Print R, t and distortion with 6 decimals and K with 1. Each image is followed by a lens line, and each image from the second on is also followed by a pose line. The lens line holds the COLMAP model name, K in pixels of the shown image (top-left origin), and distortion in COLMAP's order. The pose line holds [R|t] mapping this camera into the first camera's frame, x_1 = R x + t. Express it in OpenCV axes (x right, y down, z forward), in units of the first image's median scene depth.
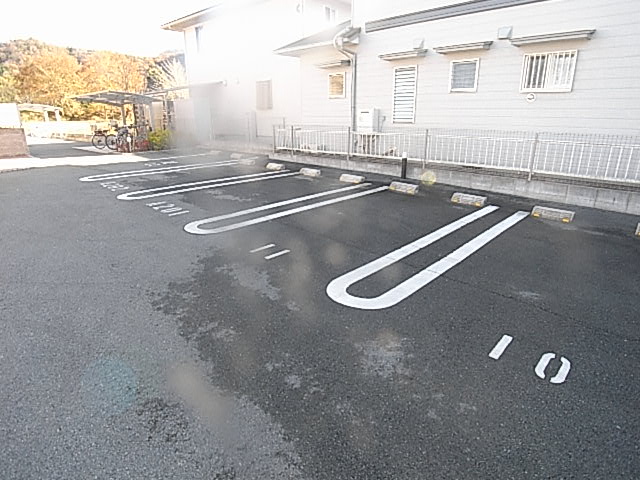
lens RADIAL K [[367.3, 0, 320.0], [0, 367.3, 240.0], [0, 0, 1]] dist [-0.076849, 0.019722]
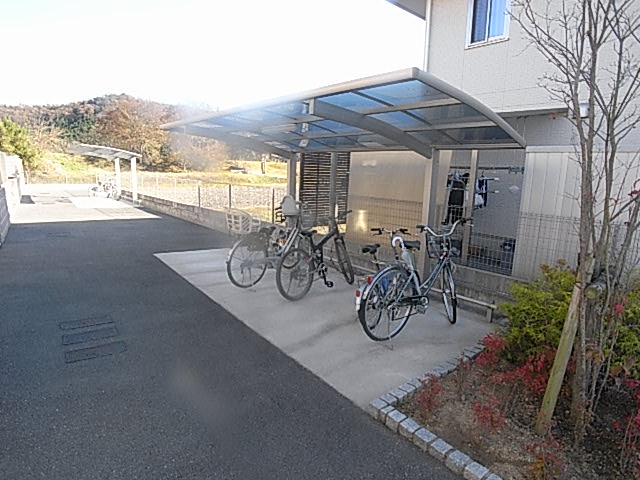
lens RADIAL K [[367.3, 0, 320.0], [0, 367.3, 240.0], [0, 0, 1]] dist [-0.076849, 0.019722]
pose [[0.988357, 0.063623, -0.138215, -0.132257], [-0.083262, 0.986458, -0.141309, -0.065962], [0.127353, 0.151172, 0.980270, 0.179743]]
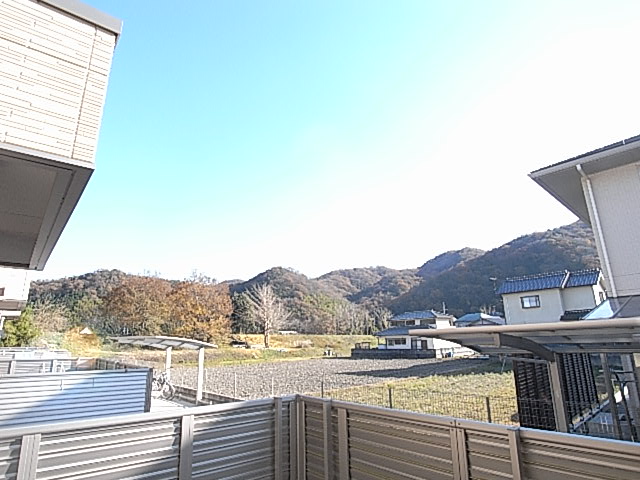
lens RADIAL K [[367.3, 0, 320.0], [0, 367.3, 240.0], [0, 0, 1]] dist [-0.076849, 0.019722]
pose [[0.994245, -0.040540, -0.099167, -0.206832], [-0.021901, 0.829183, -0.558548, -0.082310], [0.104872, 0.557505, 0.823523, 0.195980]]
